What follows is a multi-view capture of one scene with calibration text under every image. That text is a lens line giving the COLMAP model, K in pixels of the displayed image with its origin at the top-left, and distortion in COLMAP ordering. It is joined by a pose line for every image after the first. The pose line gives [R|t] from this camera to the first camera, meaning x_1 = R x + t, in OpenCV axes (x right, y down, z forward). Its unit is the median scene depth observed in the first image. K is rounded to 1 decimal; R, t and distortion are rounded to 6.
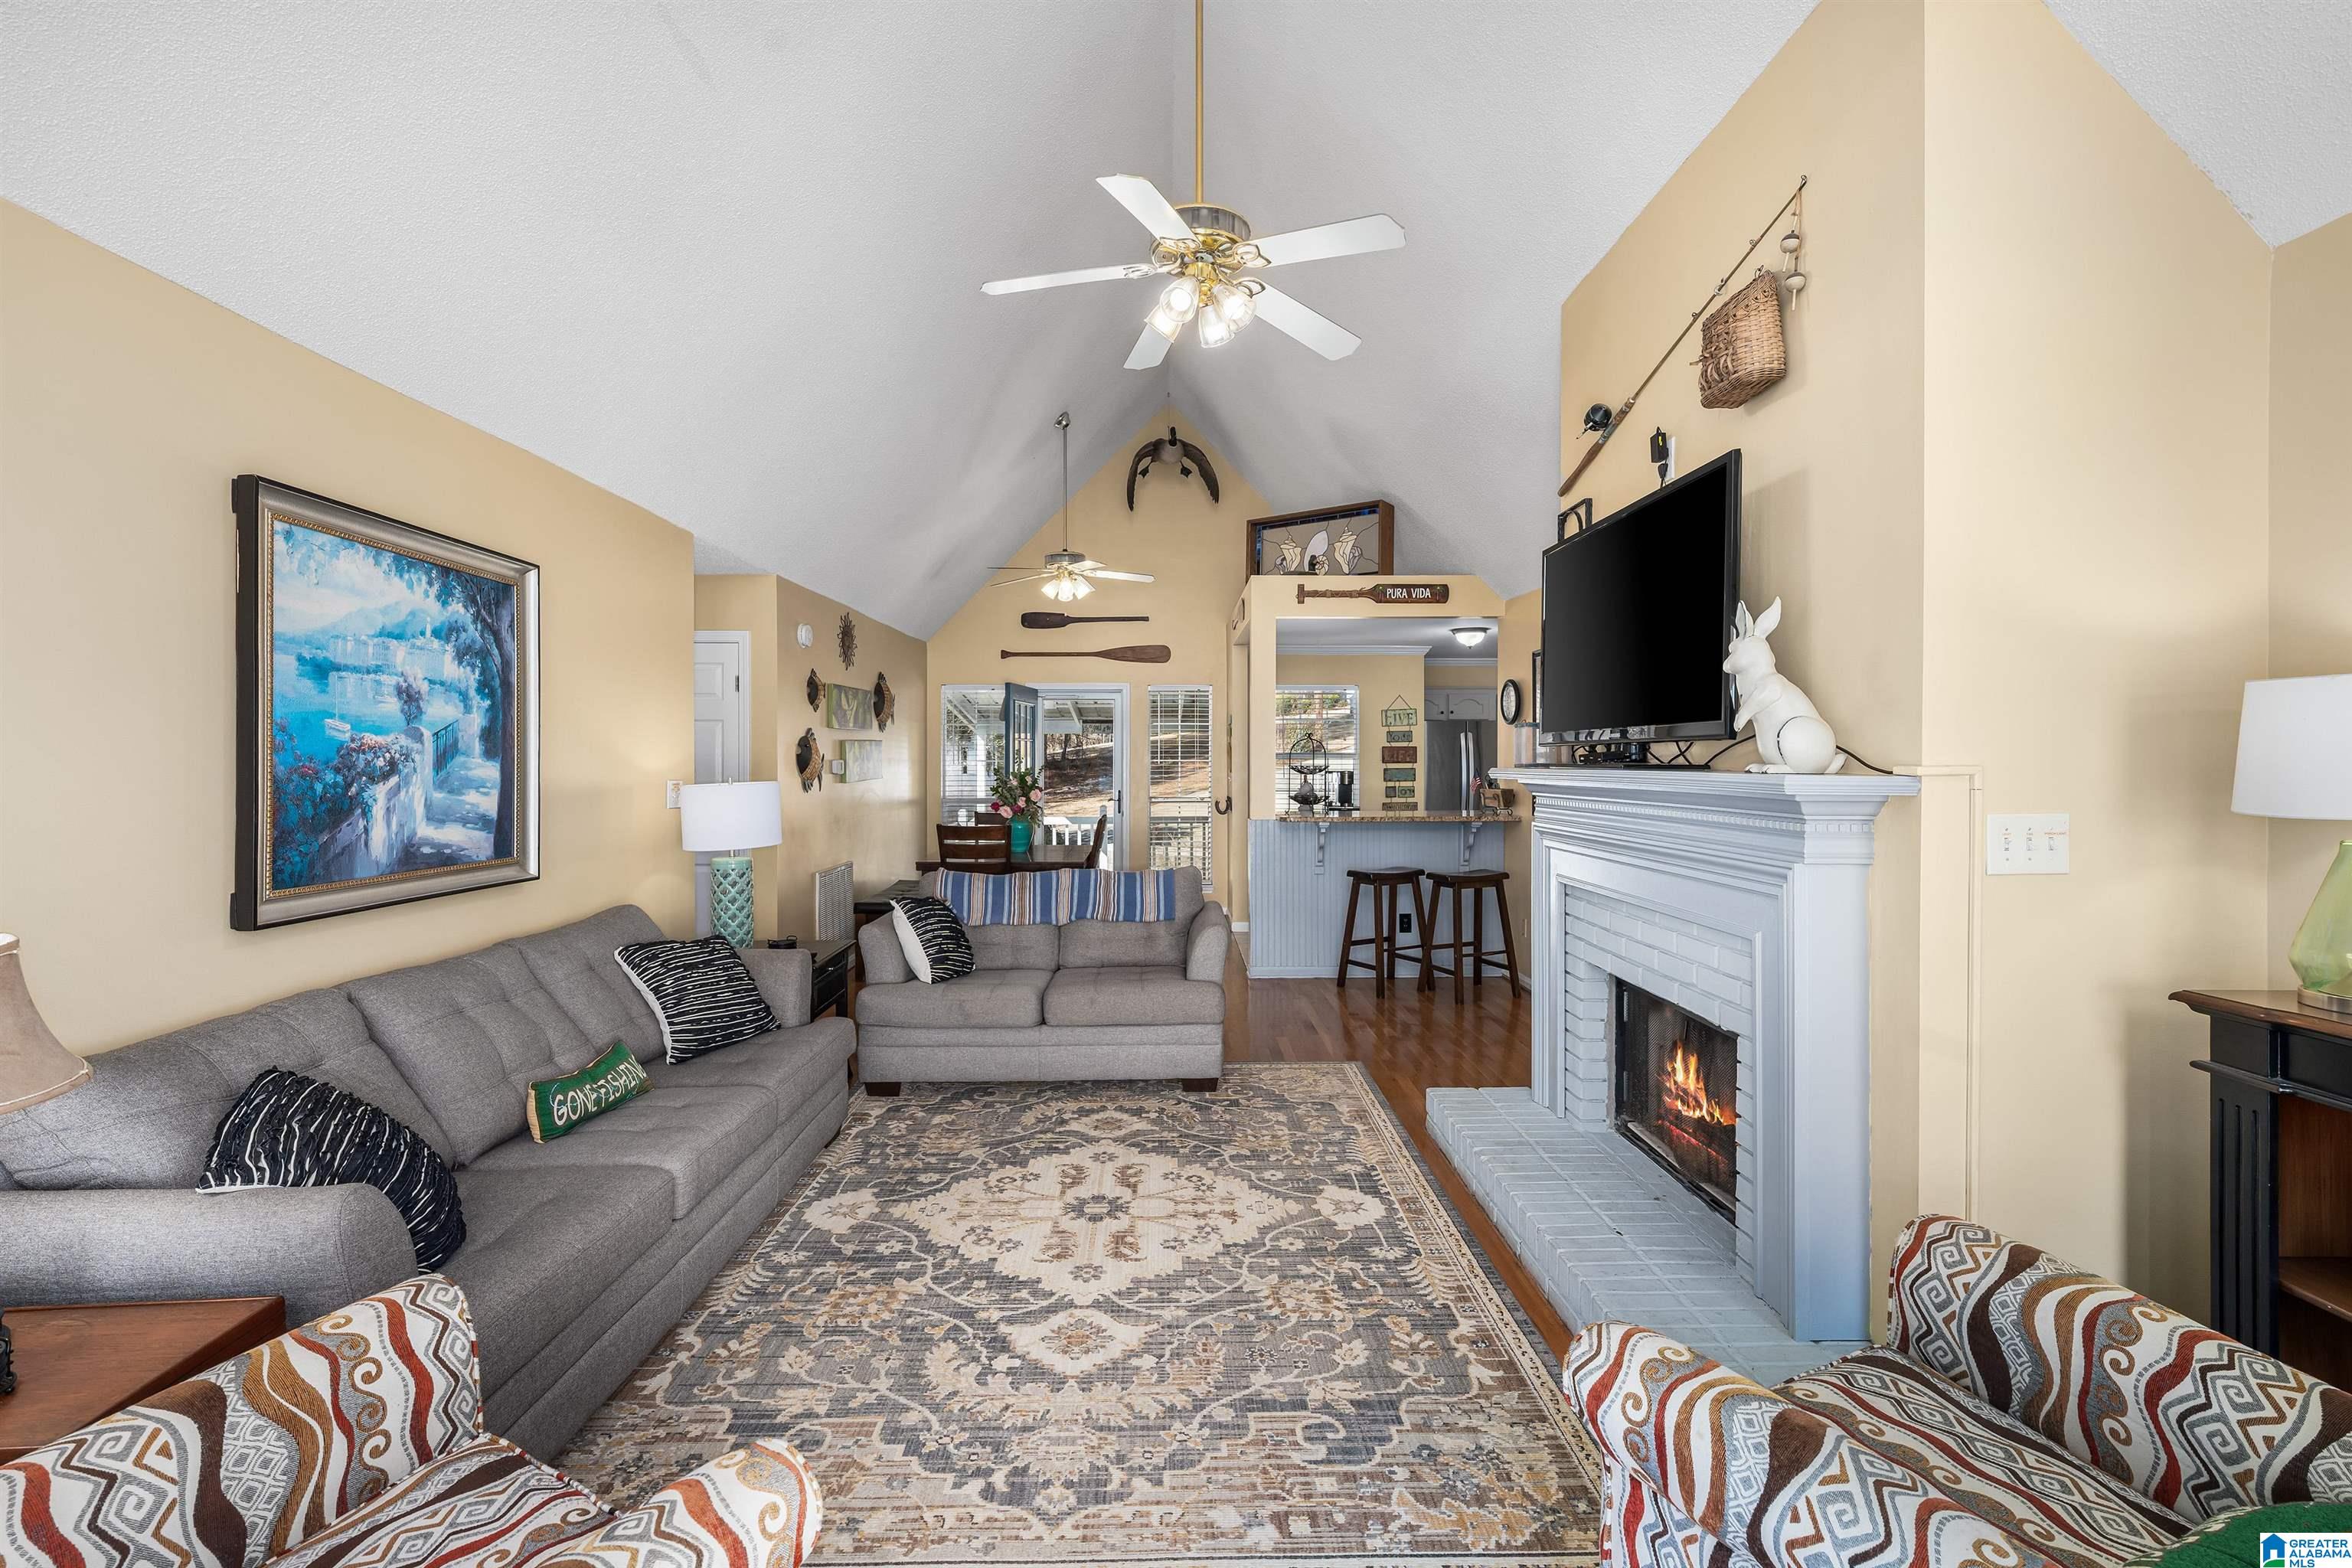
lens RADIAL K [[1016.9, 0, 1178.5], [0, 1016.9, 764.5], [0, 0, 1]] dist [-0.000152, -0.000052]
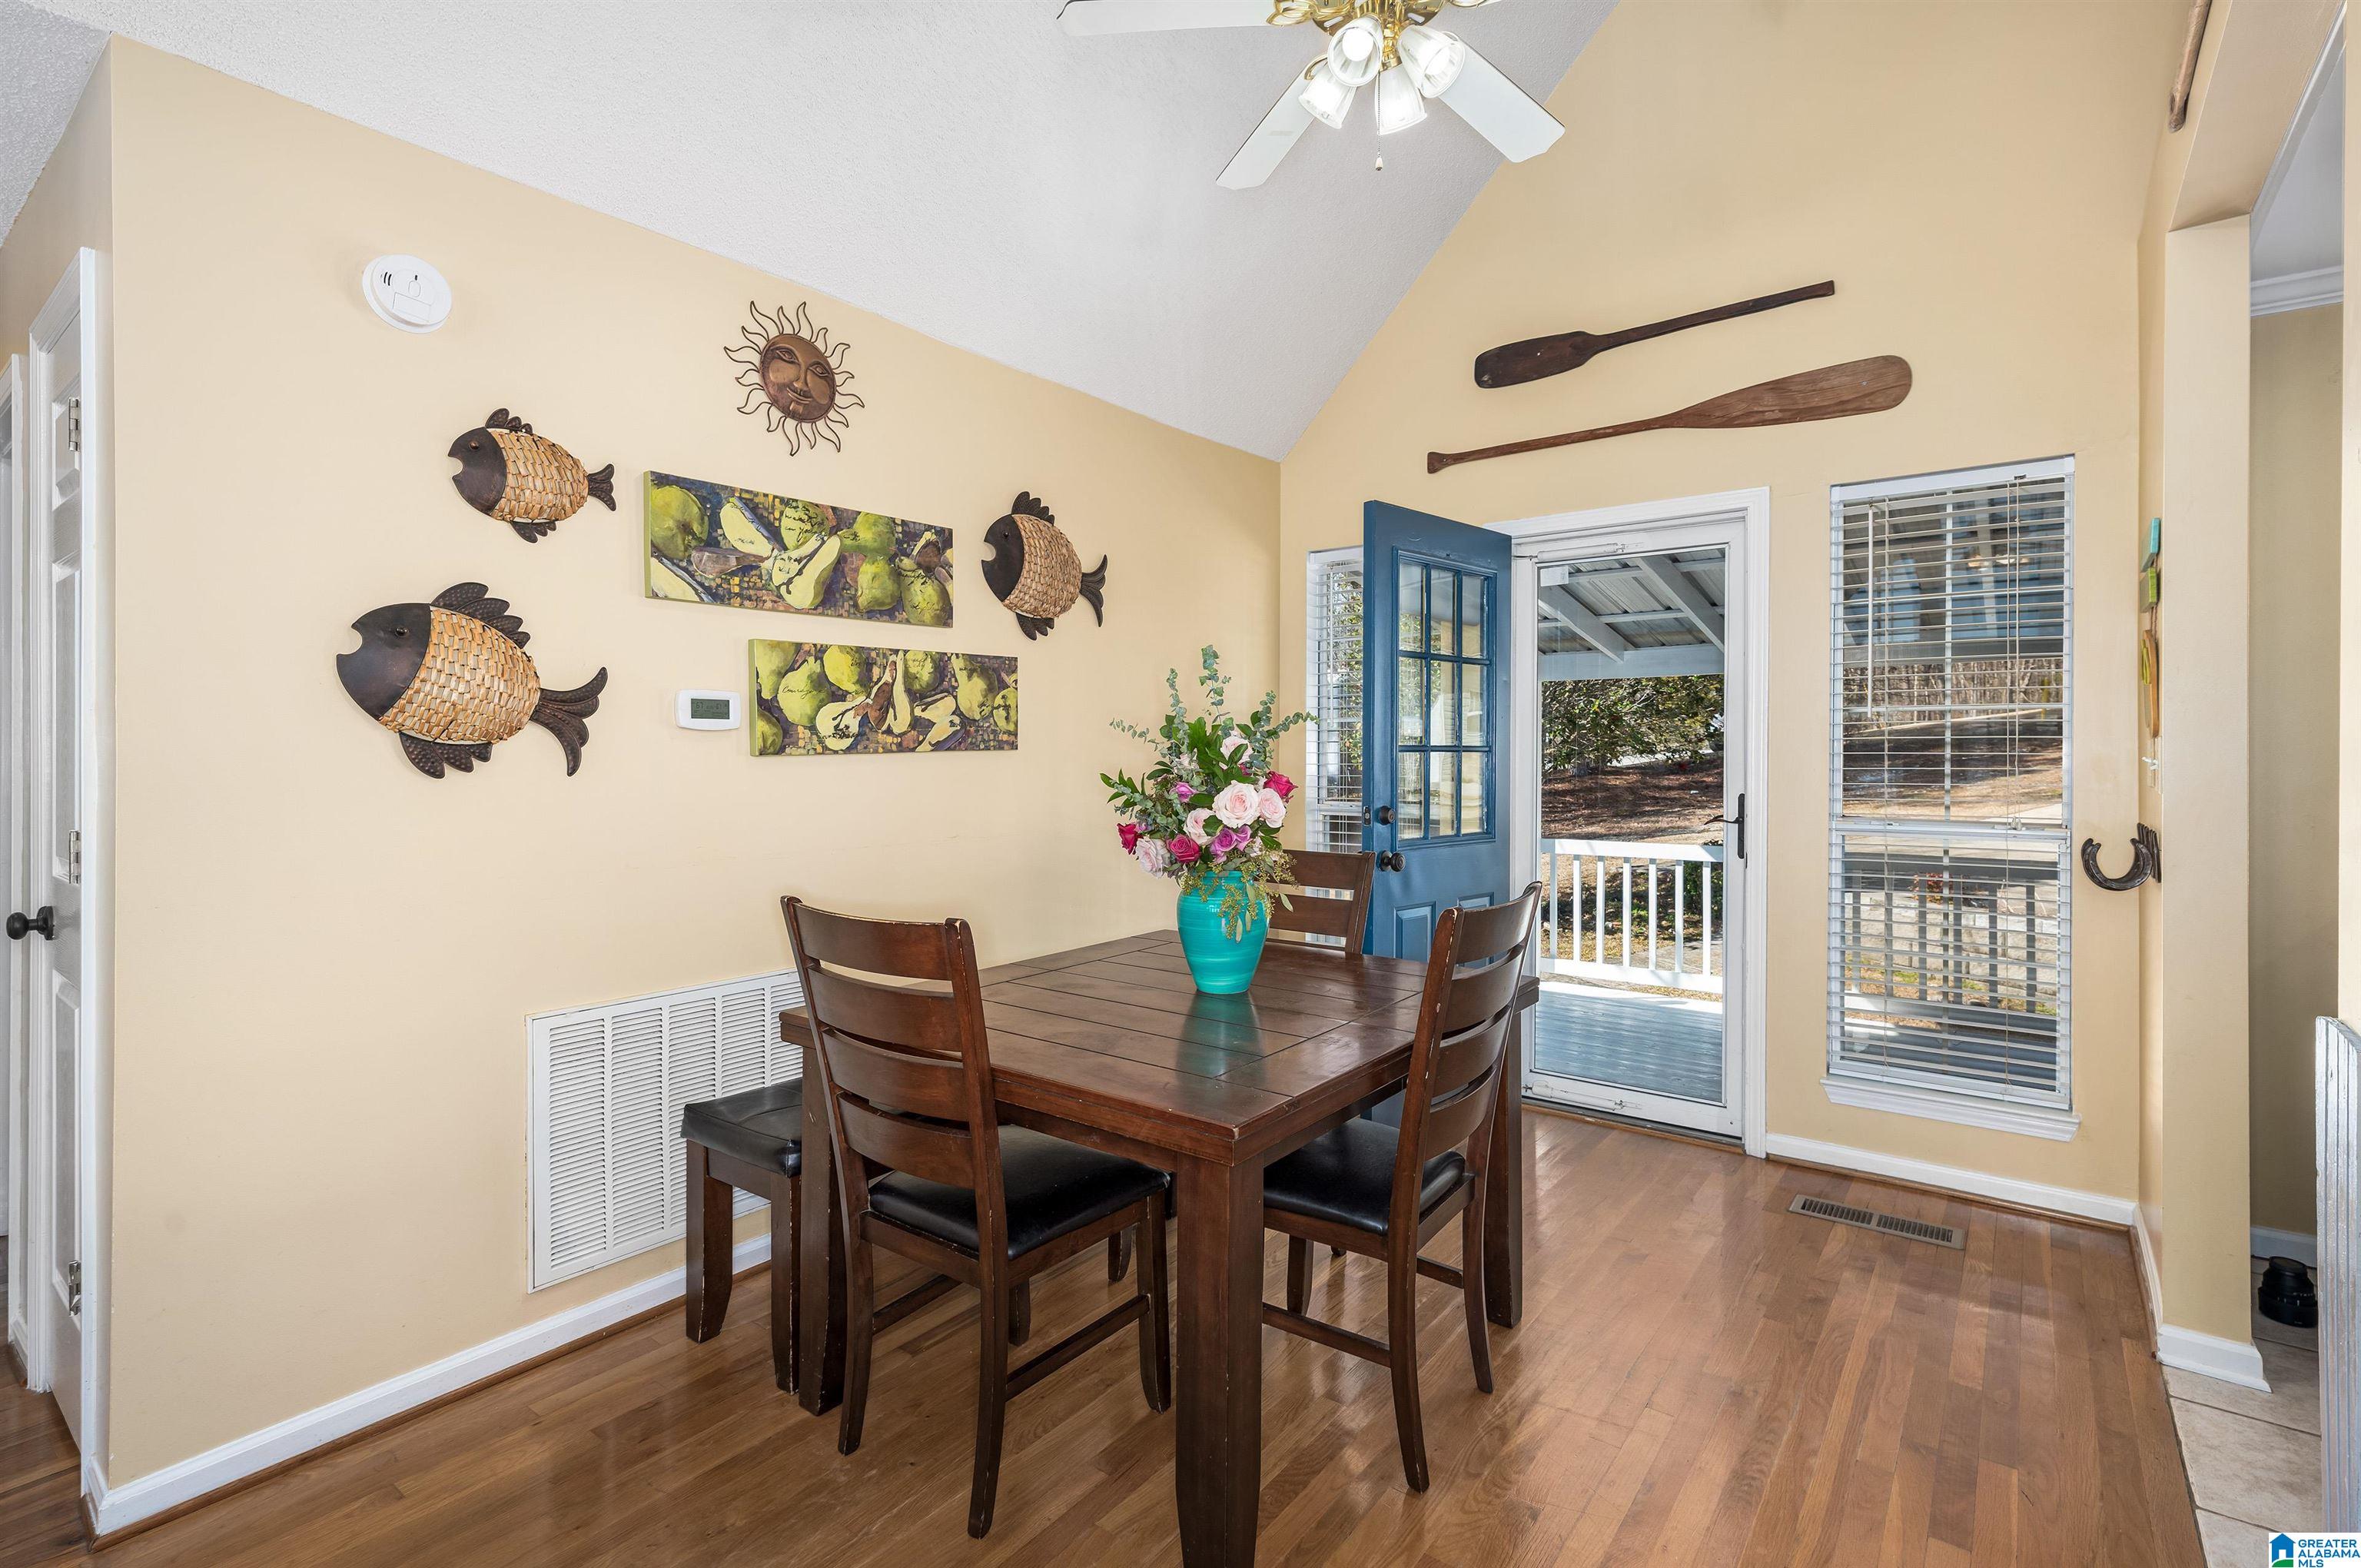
lens RADIAL K [[1098.8, 0, 1187.8], [0, 1098.8, 760.5], [0, 0, 1]] dist [0.002445, -0.000117]
pose [[0.780066, 0.007276, -0.625655, 0.099659], [-0.004853, 0.999973, 0.005579, 0.039069], [0.625678, -0.001316, 0.780080, 1.802510]]
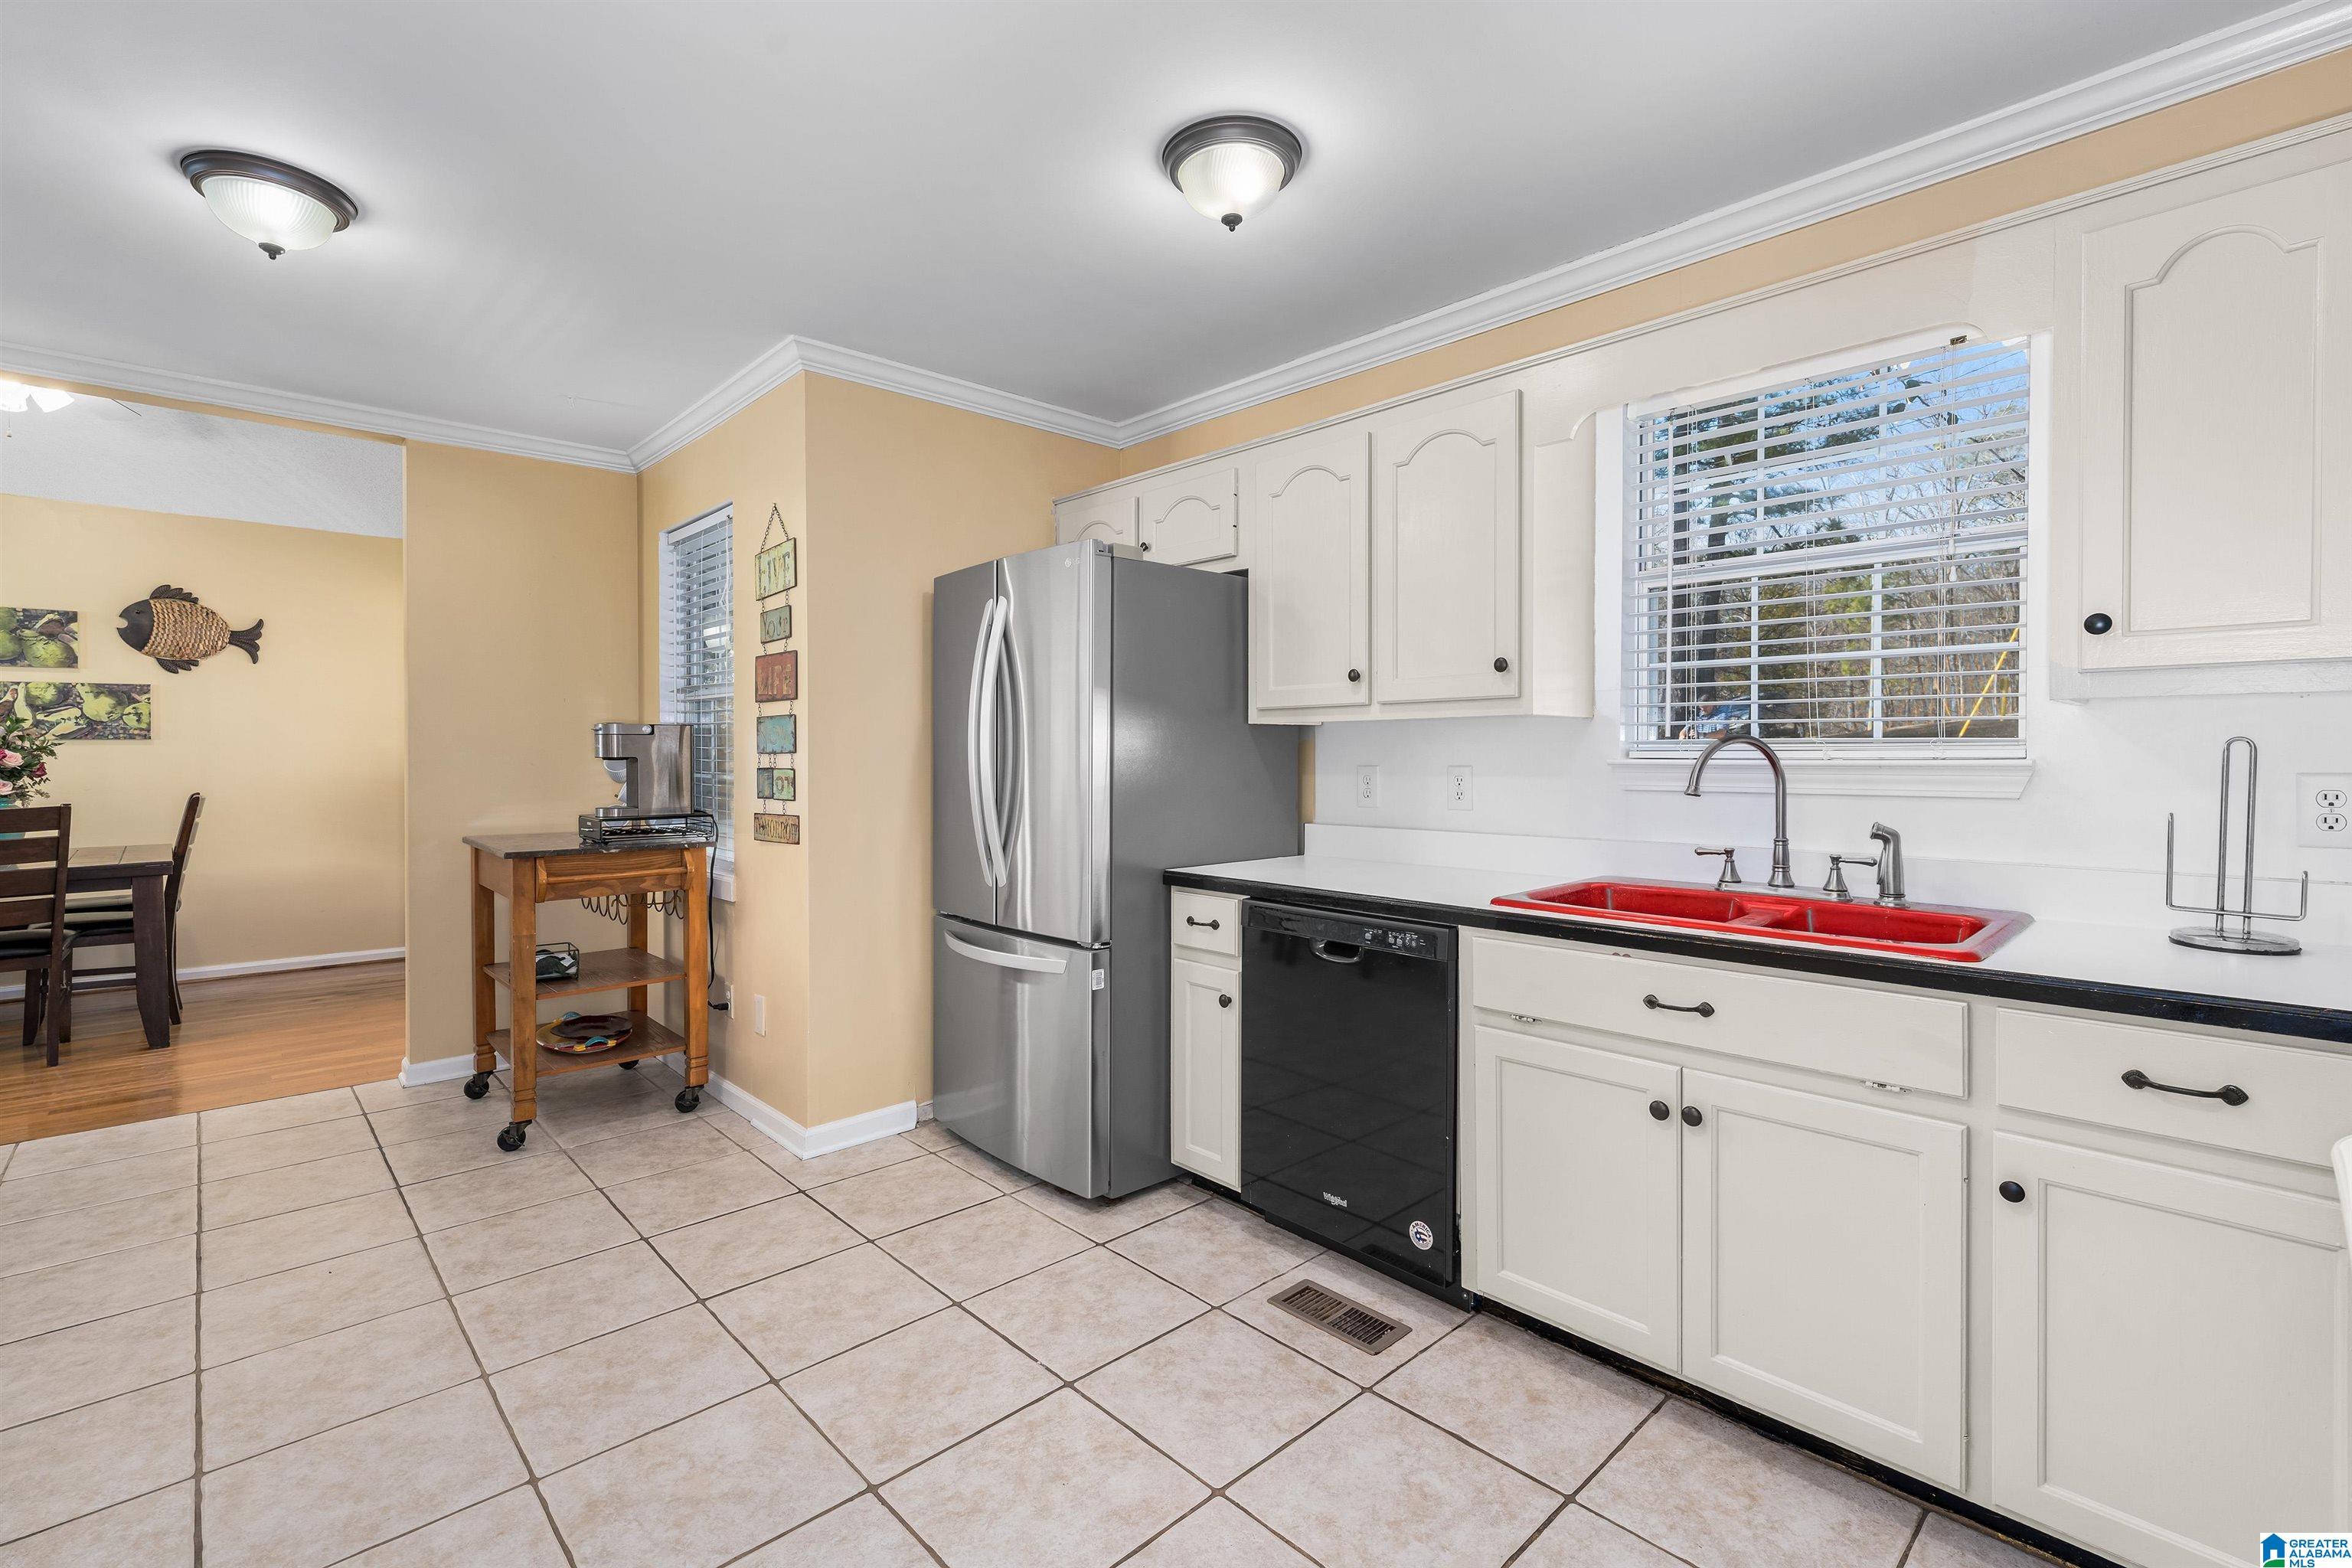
lens RADIAL K [[1036.3, 0, 1178.9], [0, 1036.3, 765.5], [0, 0, 1]] dist [0.002460, 0.000867]
pose [[0.669811, 0.010699, -0.742455, 1.785948], [-0.006396, 0.999942, 0.008639, 0.053407], [0.742504, -0.001037, 0.669841, 2.691665]]
